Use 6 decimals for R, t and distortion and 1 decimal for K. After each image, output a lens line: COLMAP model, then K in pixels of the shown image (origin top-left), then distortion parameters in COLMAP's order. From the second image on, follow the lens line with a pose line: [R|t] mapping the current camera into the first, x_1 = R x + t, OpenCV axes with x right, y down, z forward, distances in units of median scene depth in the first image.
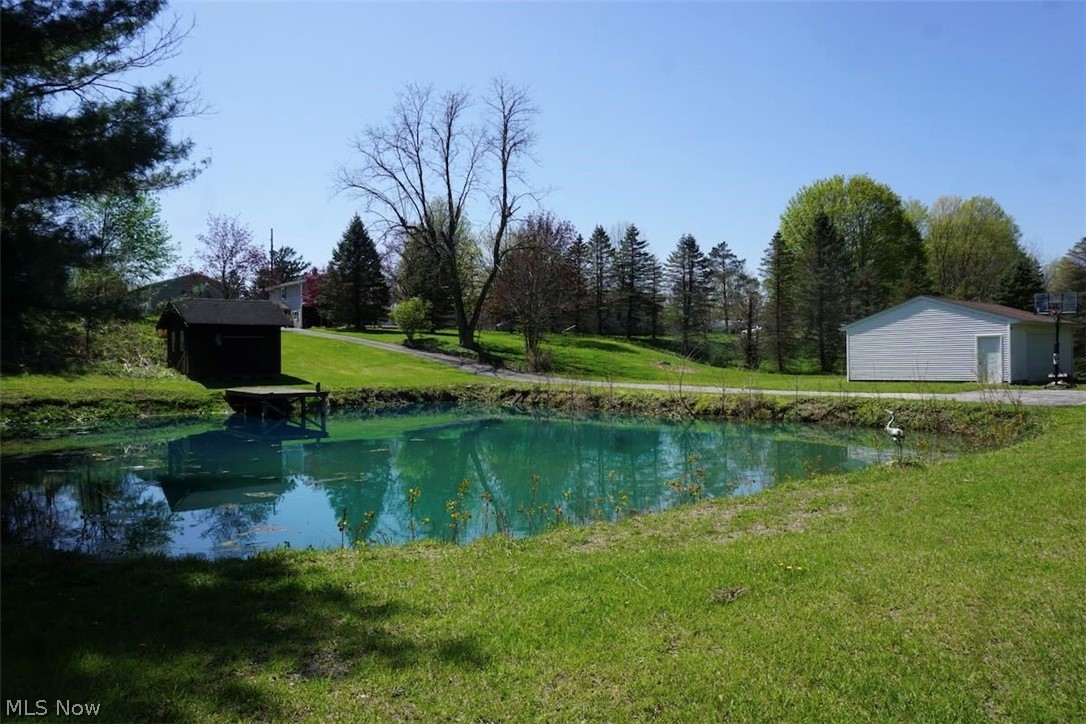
lens RADIAL K [[728.8, 0, 543.0], [0, 728.8, 362.0], [0, 0, 1]] dist [-0.044866, 0.049342]
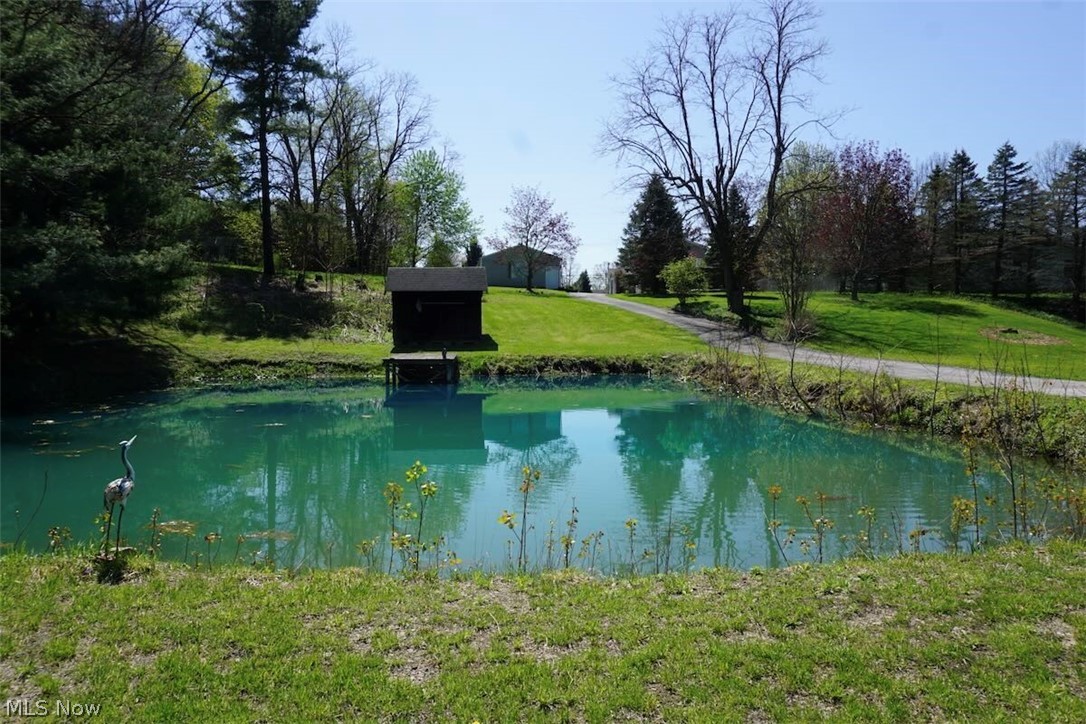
lens RADIAL K [[720.4, 0, 538.2], [0, 720.4, 365.8], [0, 0, 1]] dist [-0.056439, 0.044527]
pose [[0.819395, 0.032312, -0.572317, 0.212597], [-0.002204, 0.998580, 0.053221, -0.000363], [0.573224, -0.042348, 0.818303, 0.185404]]
